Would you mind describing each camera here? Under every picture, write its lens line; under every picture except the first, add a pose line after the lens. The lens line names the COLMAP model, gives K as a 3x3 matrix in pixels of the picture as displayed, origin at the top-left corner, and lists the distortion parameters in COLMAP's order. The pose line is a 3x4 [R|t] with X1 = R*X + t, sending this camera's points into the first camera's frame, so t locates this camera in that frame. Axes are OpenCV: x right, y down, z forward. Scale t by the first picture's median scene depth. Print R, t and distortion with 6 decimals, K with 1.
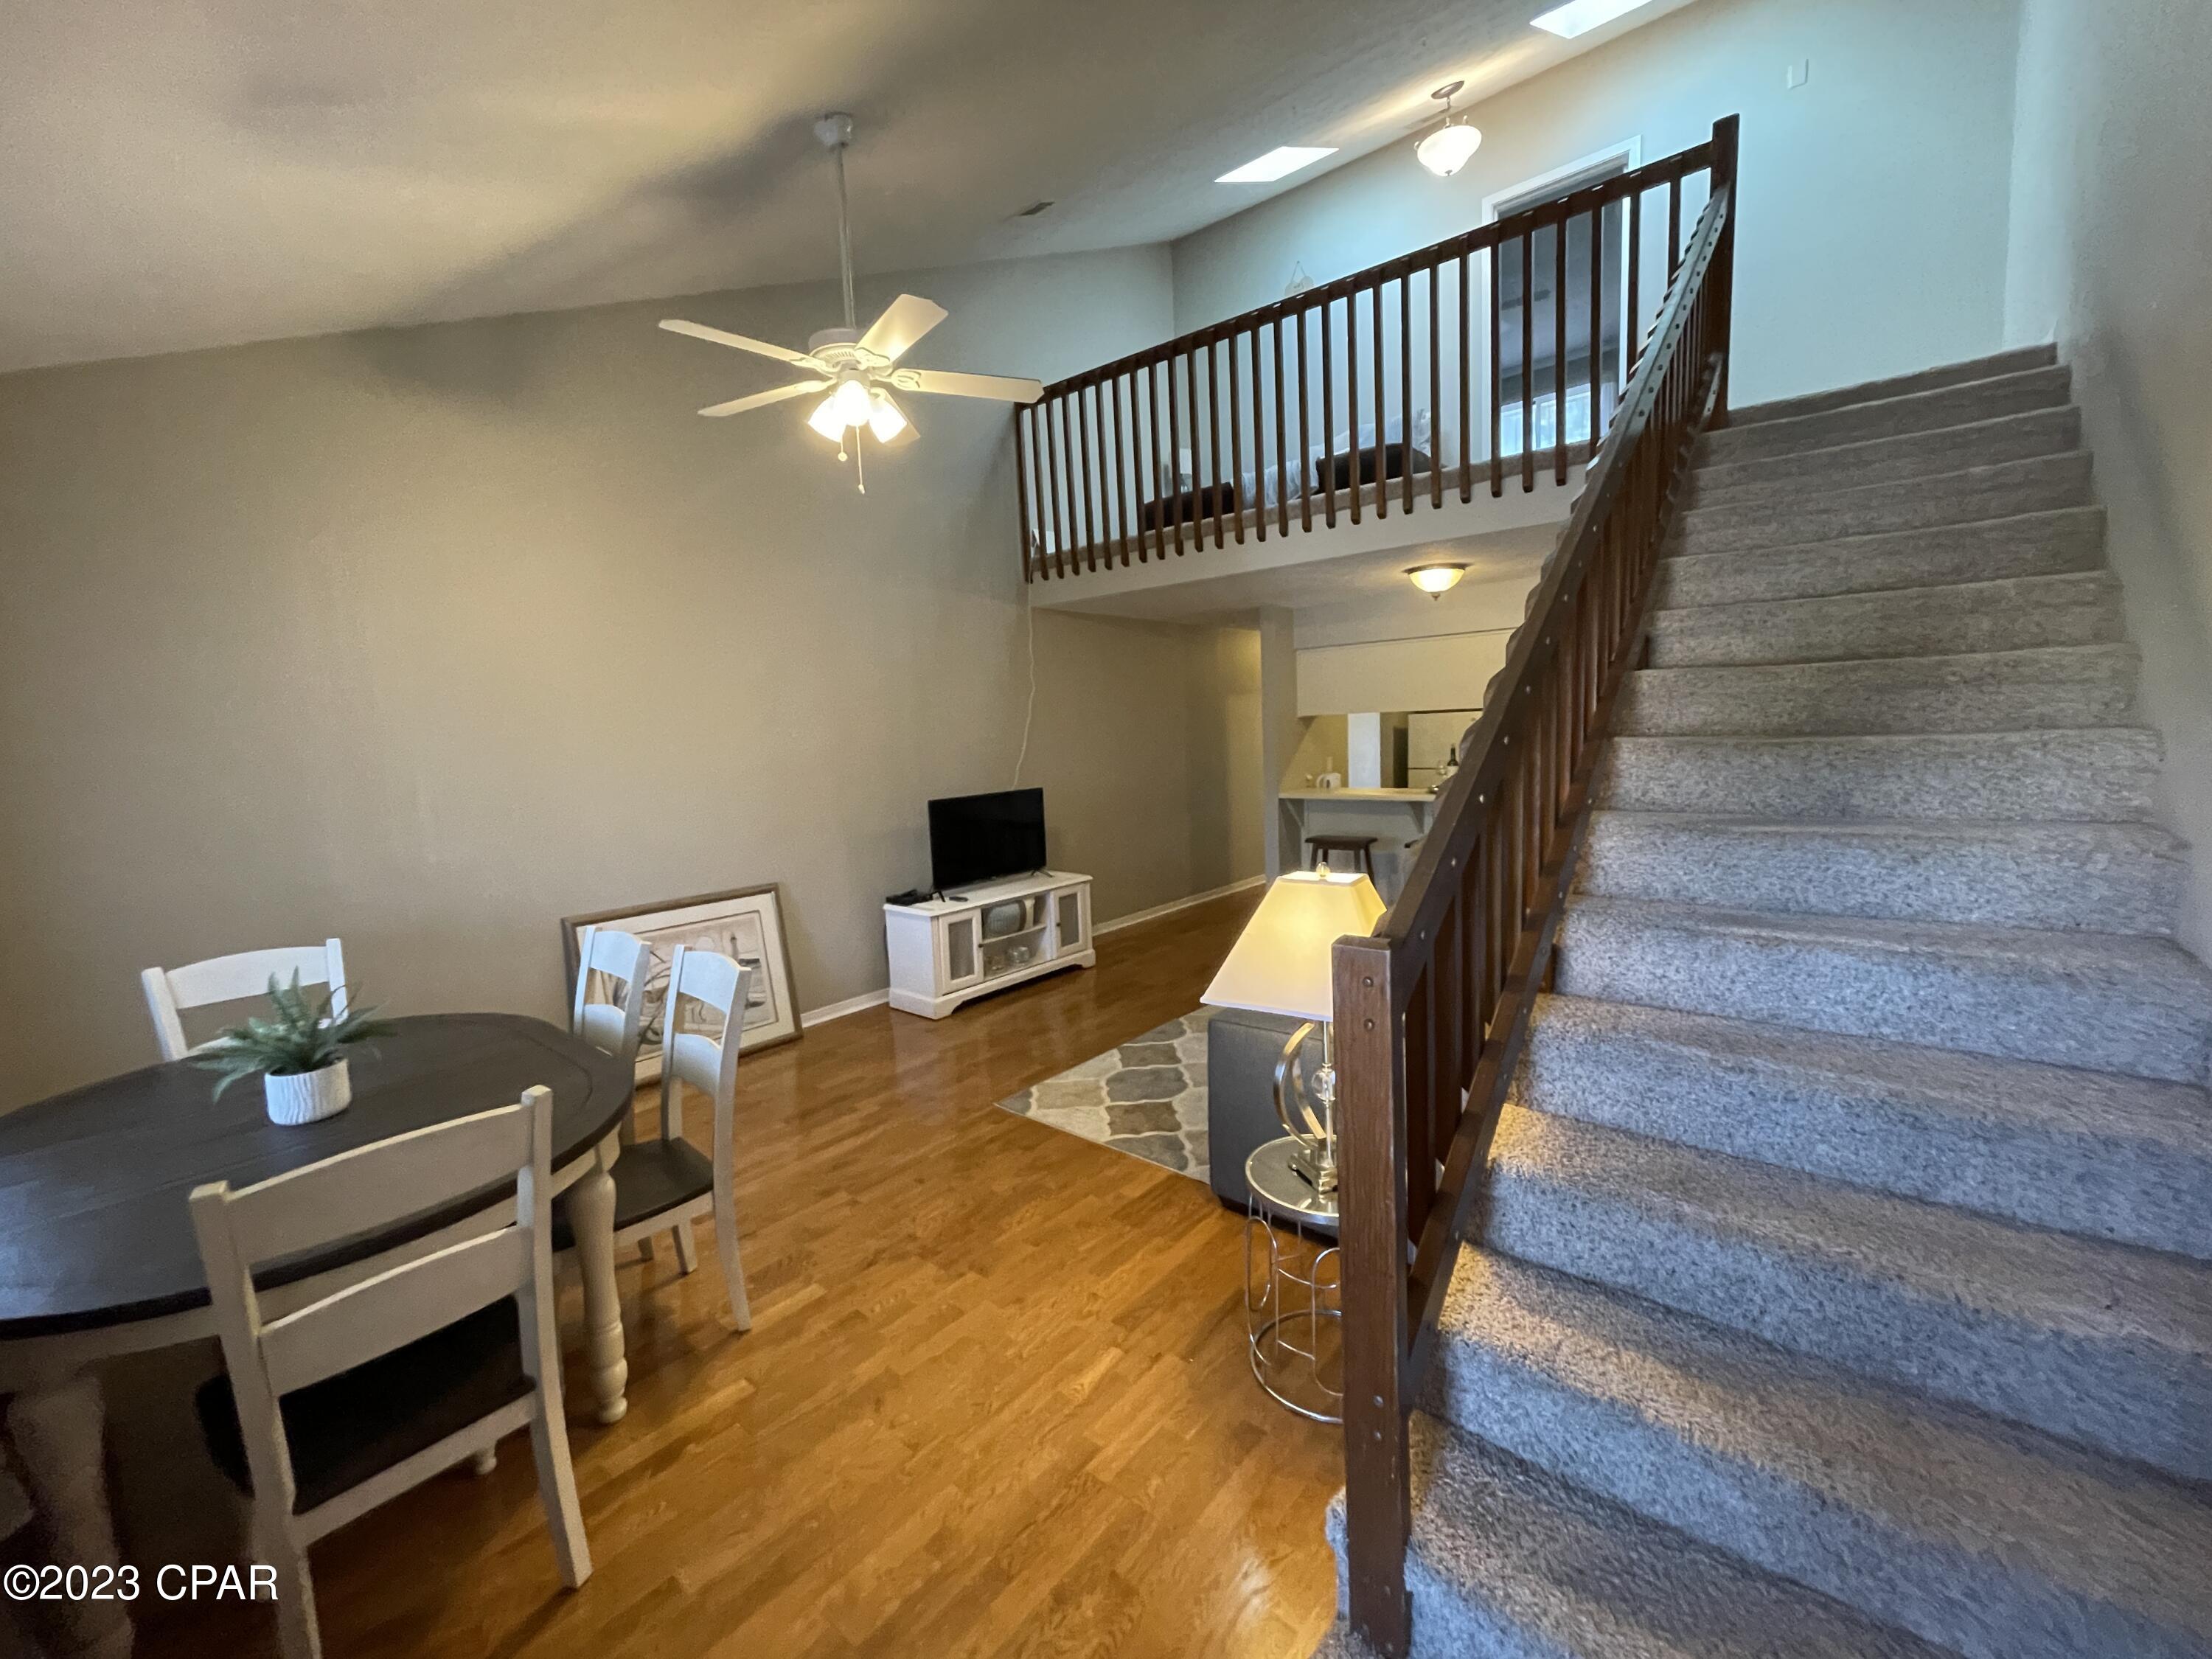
lens RADIAL K [[906.5, 0, 1095.0], [0, 906.5, 827.3], [0, 0, 1]] dist [-0.001213, -0.000094]
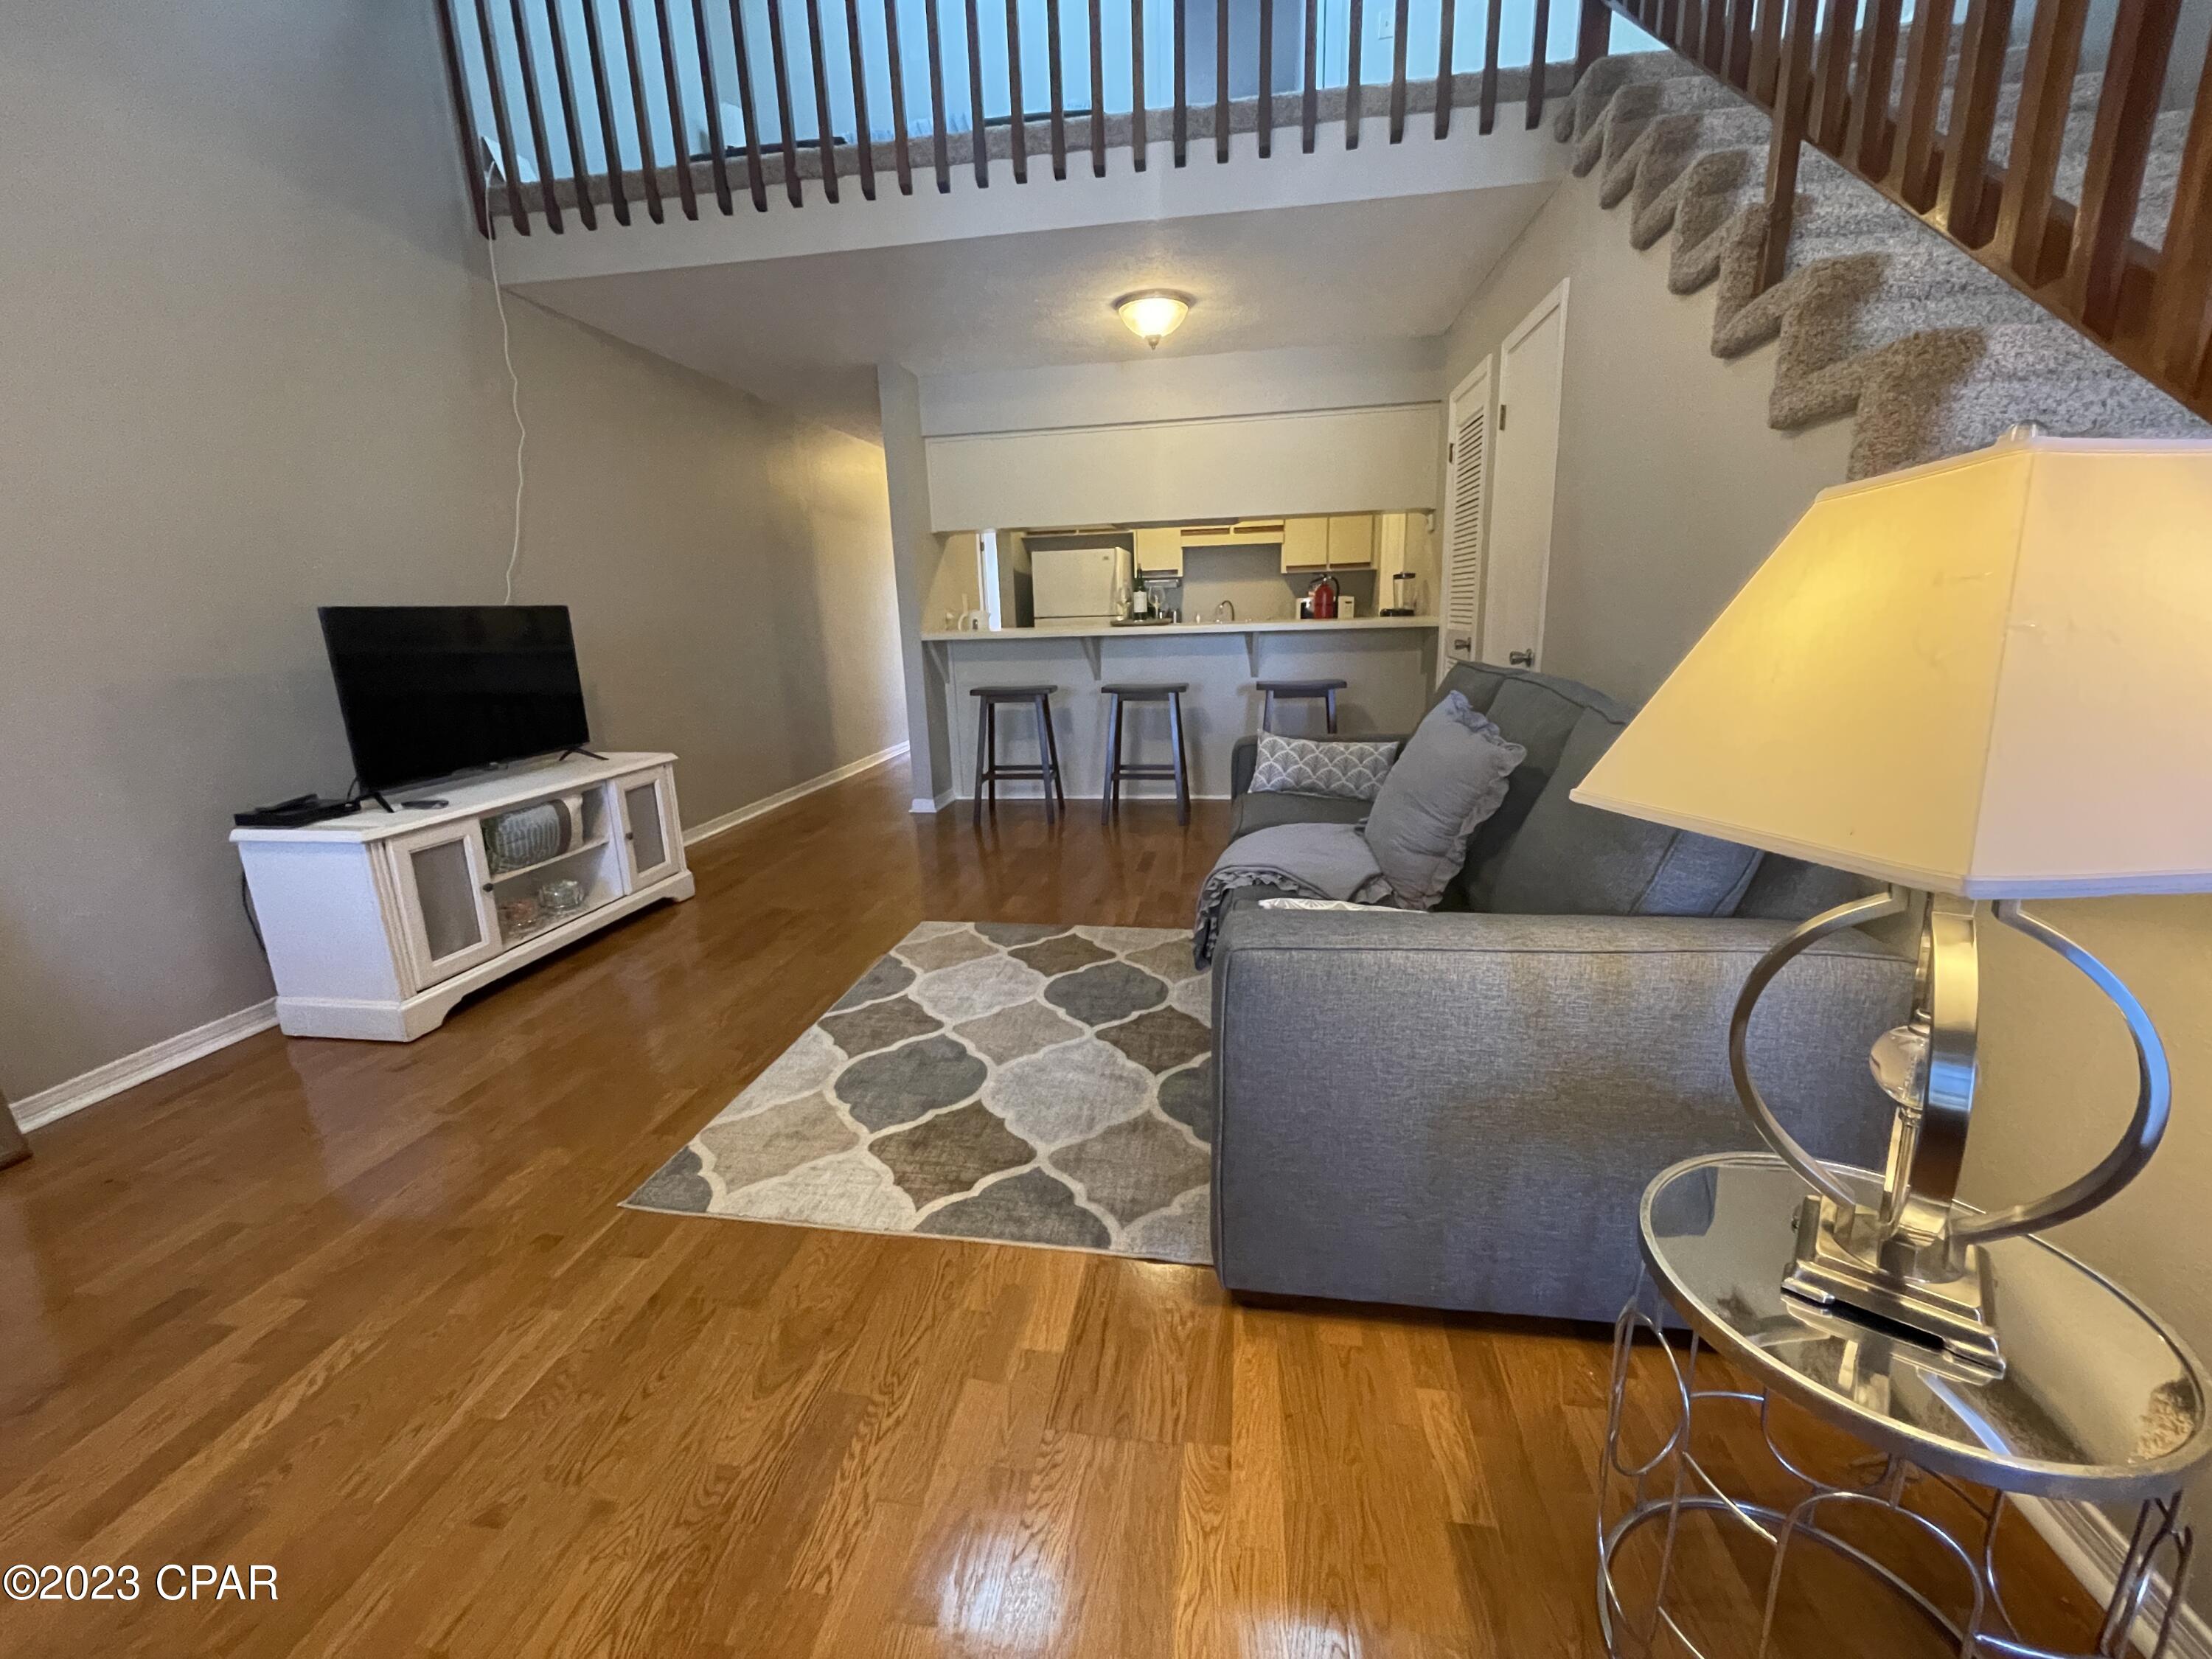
lens RADIAL K [[898.1, 0, 1103.3], [0, 898.1, 826.6], [0, 0, 1]] dist [-0.003331, -0.000133]
pose [[0.850682, -0.107209, 0.514632, -0.086176], [0.053467, 0.991552, 0.118181, 0.052274], [-0.522954, -0.073019, 0.849227, 0.364734]]
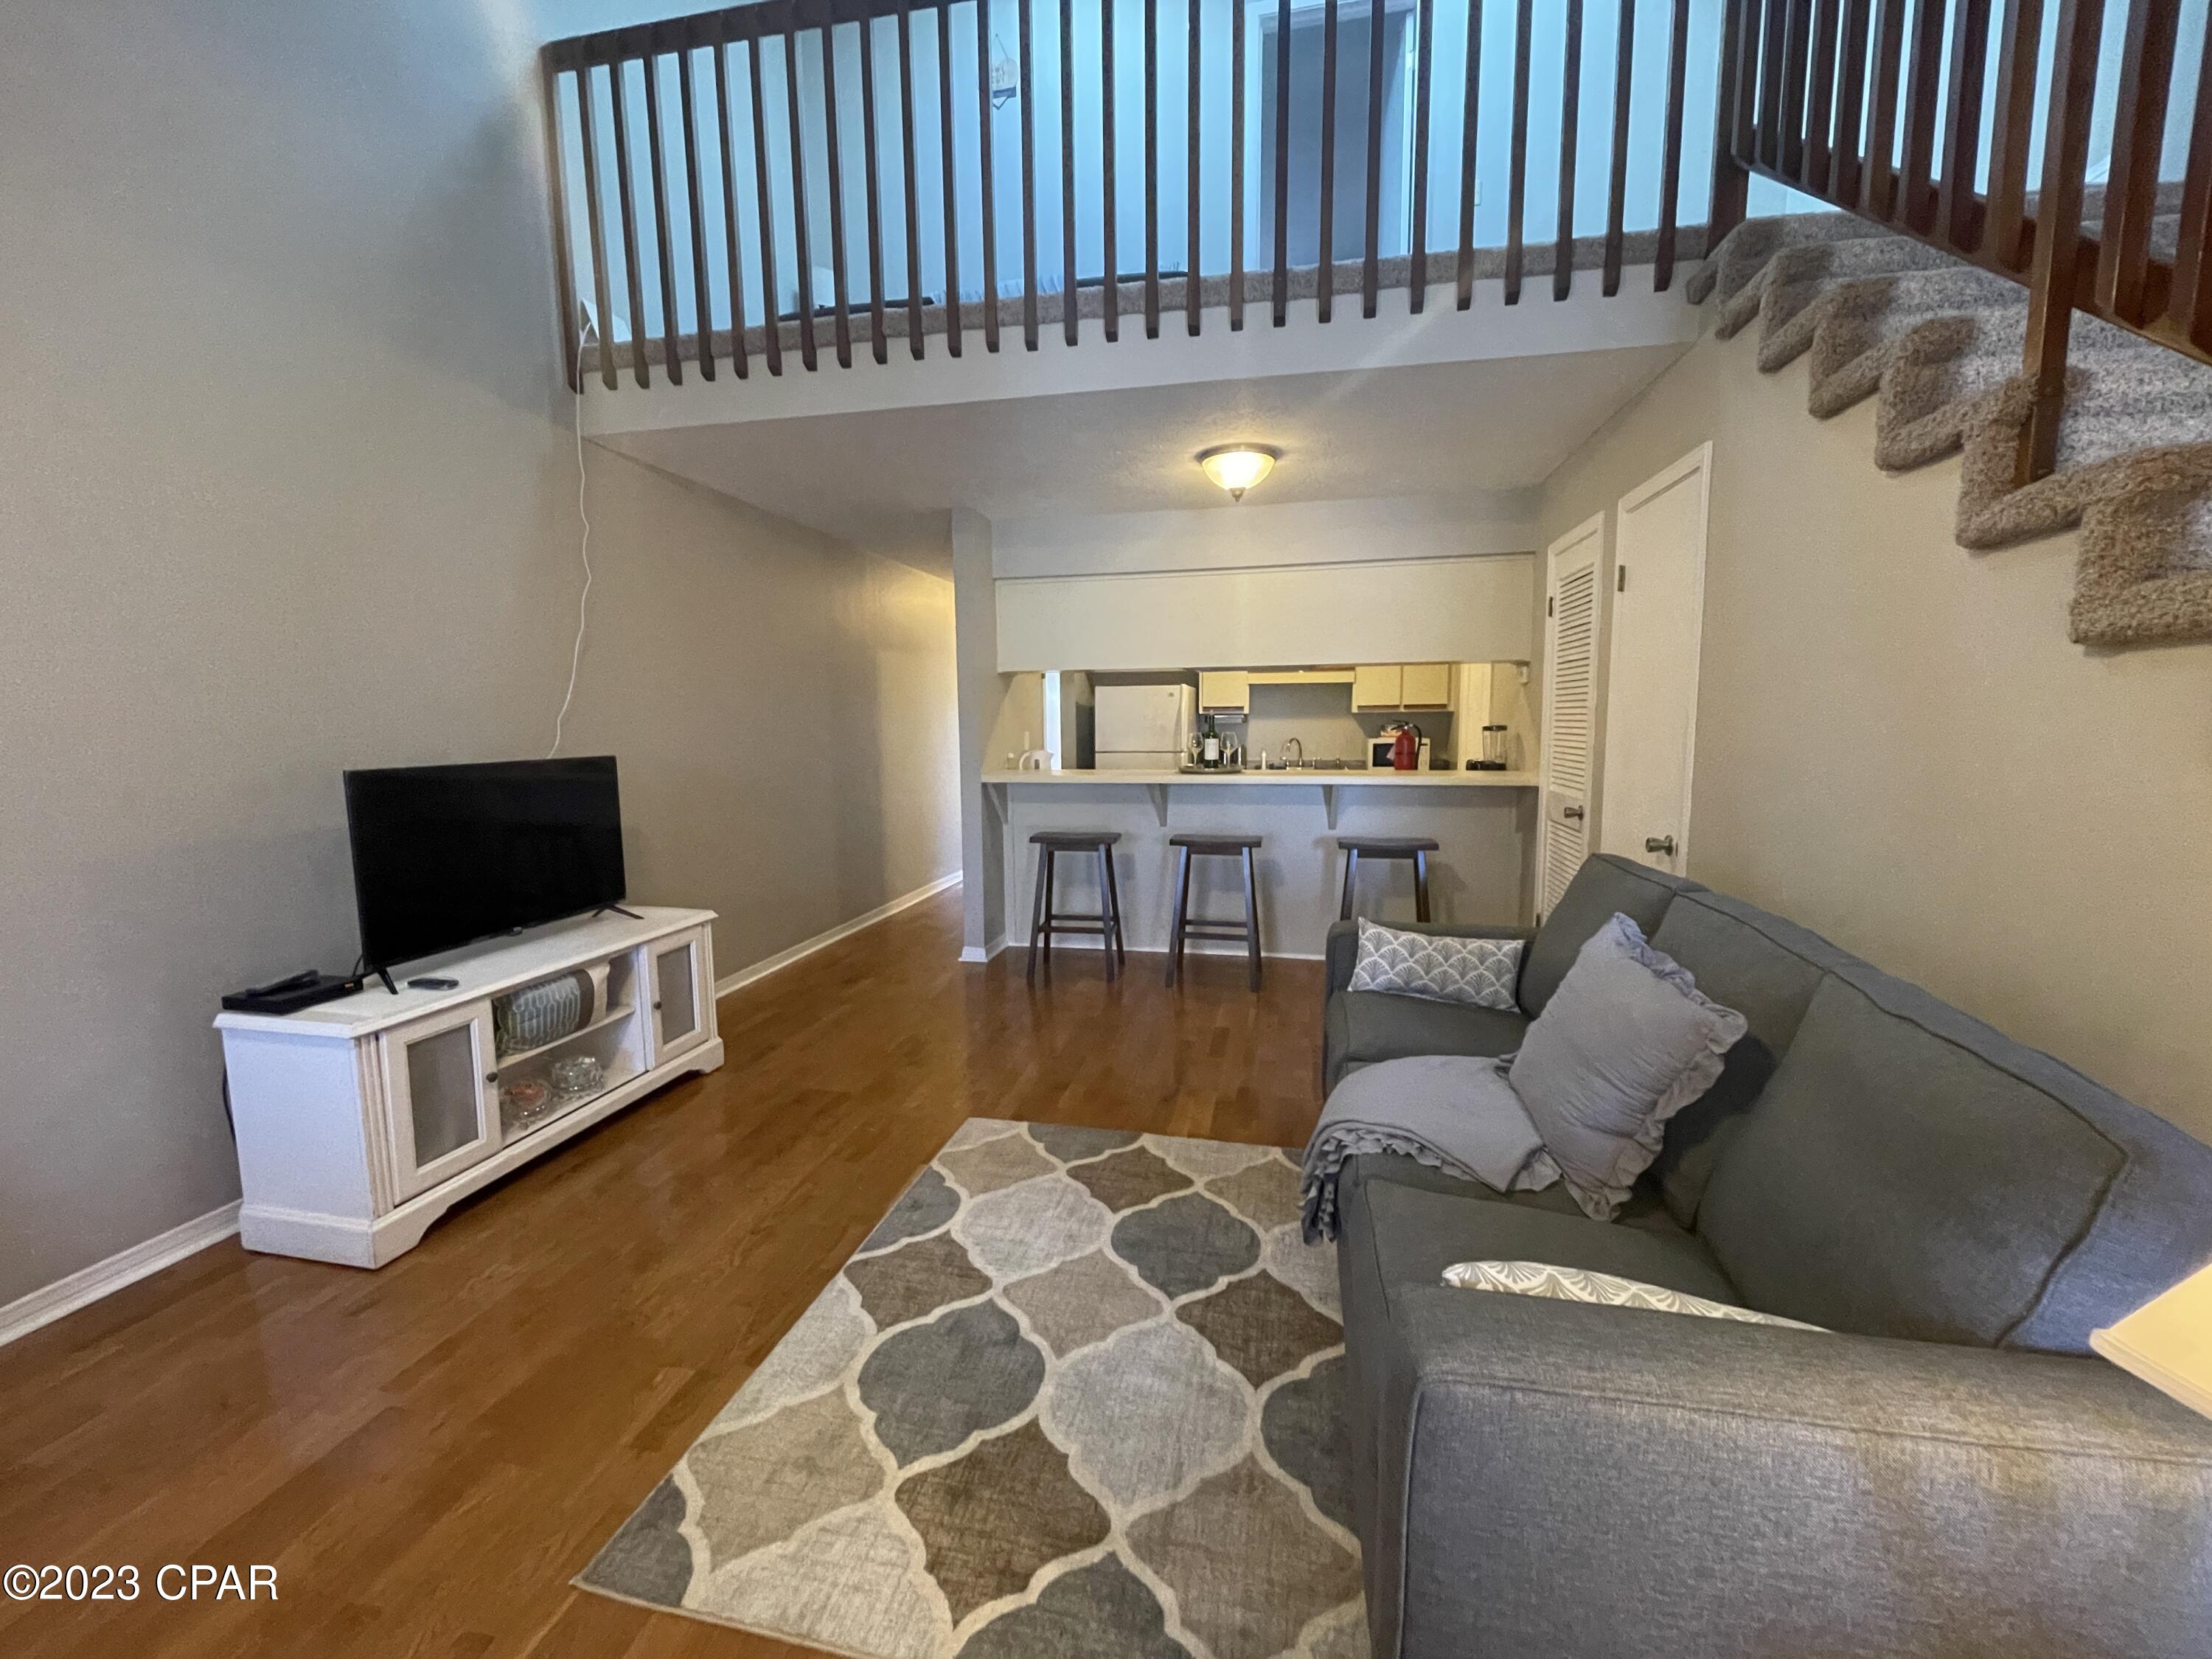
lens RADIAL K [[898.1, 0, 1103.3], [0, 898.1, 826.6], [0, 0, 1]] dist [-0.003331, -0.000133]
pose [[0.877624, -0.019914, 0.478935, -0.067532], [0.024119, 0.999706, -0.002630, 0.008043], [-0.478742, 0.013860, 0.877846, 0.431094]]
